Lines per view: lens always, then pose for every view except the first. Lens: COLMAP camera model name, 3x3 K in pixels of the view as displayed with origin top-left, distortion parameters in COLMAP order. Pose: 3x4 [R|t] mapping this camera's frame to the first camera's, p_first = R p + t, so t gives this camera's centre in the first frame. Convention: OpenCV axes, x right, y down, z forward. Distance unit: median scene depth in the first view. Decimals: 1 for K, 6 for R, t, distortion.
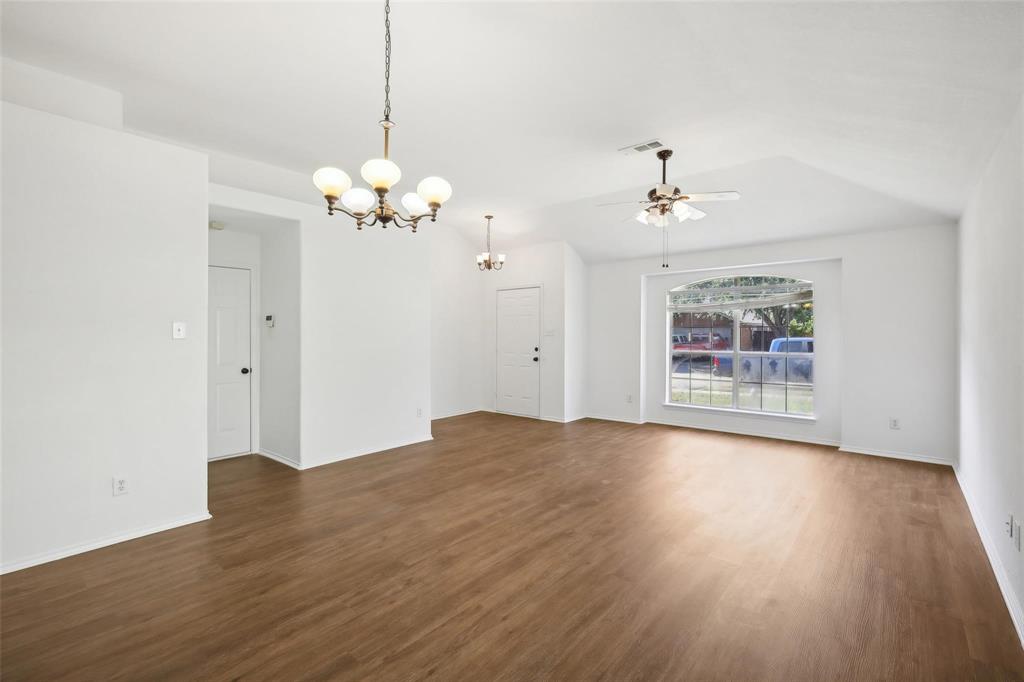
lens RADIAL K [[458.2, 0, 512.8], [0, 458.2, 337.6], [0, 0, 1]] dist [0.004488, -0.001162]
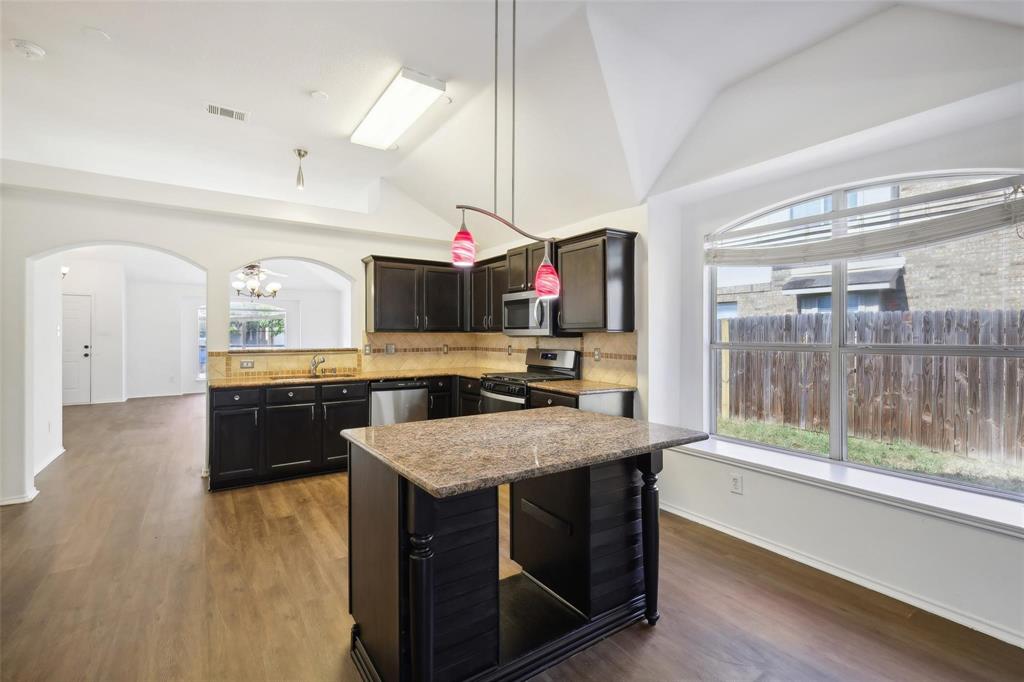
lens RADIAL K [[458.2, 0, 509.8], [0, 458.2, 340.1], [0, 0, 1]] dist [0.004488, -0.001162]
pose [[0.282141, -0.006511, 0.959351, -1.561524], [0.003923, 0.999976, 0.005633, 0.010628], [-0.959365, 0.002174, 0.282159, -0.809776]]
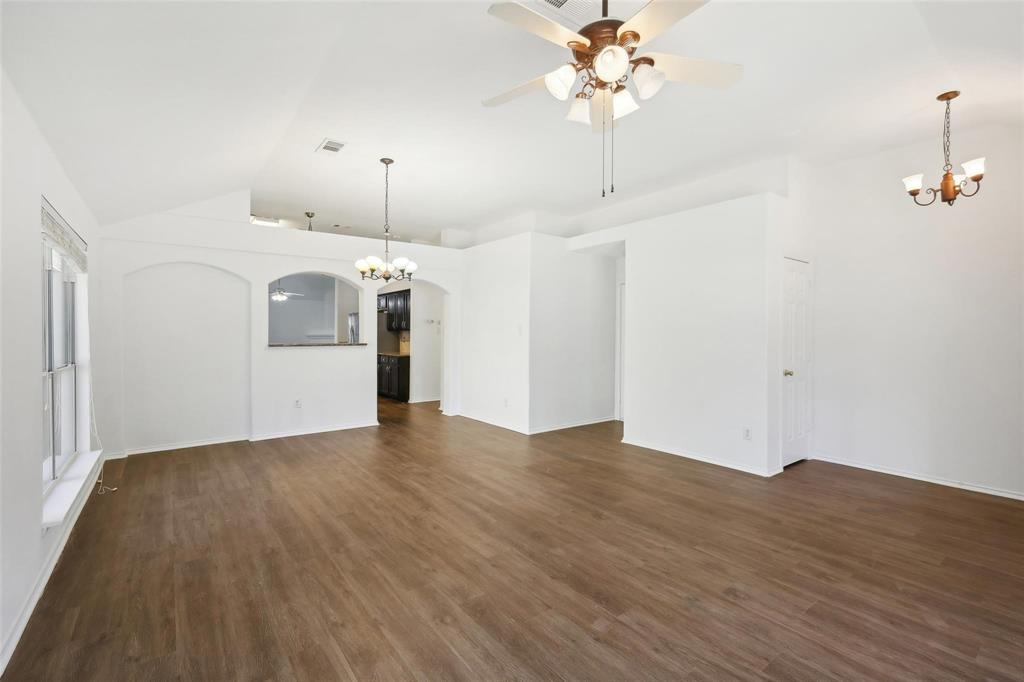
lens RADIAL K [[458.2, 0, 519.6], [0, 458.2, 339.1], [0, 0, 1]] dist [0.004488, -0.001162]
pose [[-0.216410, 0.016491, -0.976163, 1.010635], [-0.009622, 0.999773, 0.019024, -0.013106], [0.976255, 0.013510, -0.216202, 1.259090]]
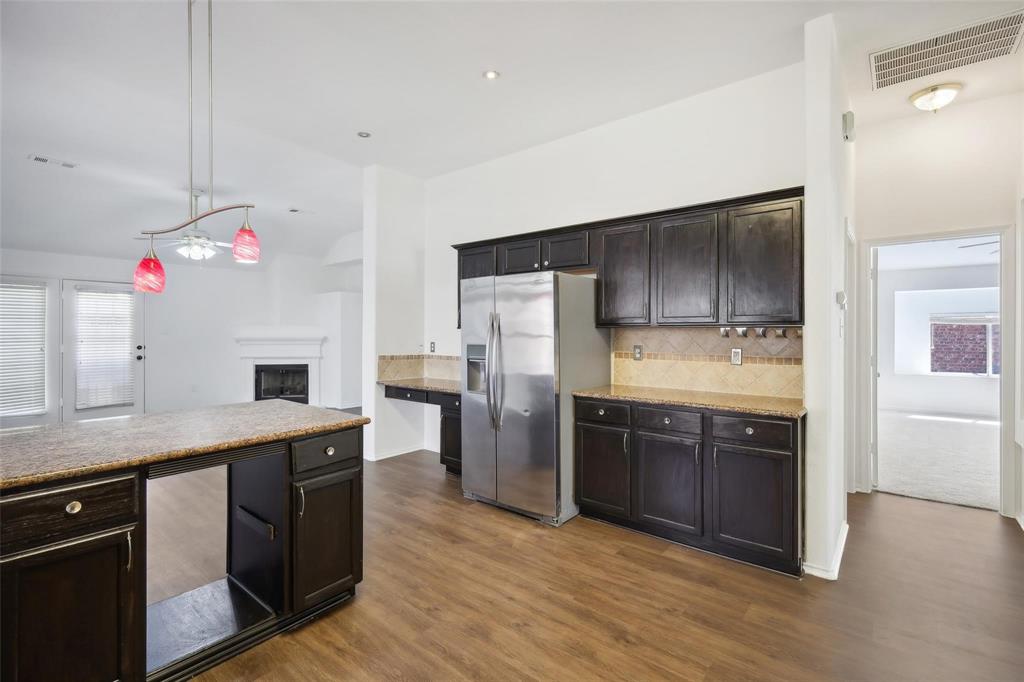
lens RADIAL K [[458.2, 0, 517.0], [0, 458.2, 333.1], [0, 0, 1]] dist [0.004488, -0.001162]
pose [[0.011980, 0.008255, -0.999894, -0.519635], [-0.007090, 0.999941, 0.008170, 0.000949], [0.999903, 0.006991, 0.012038, -0.282427]]
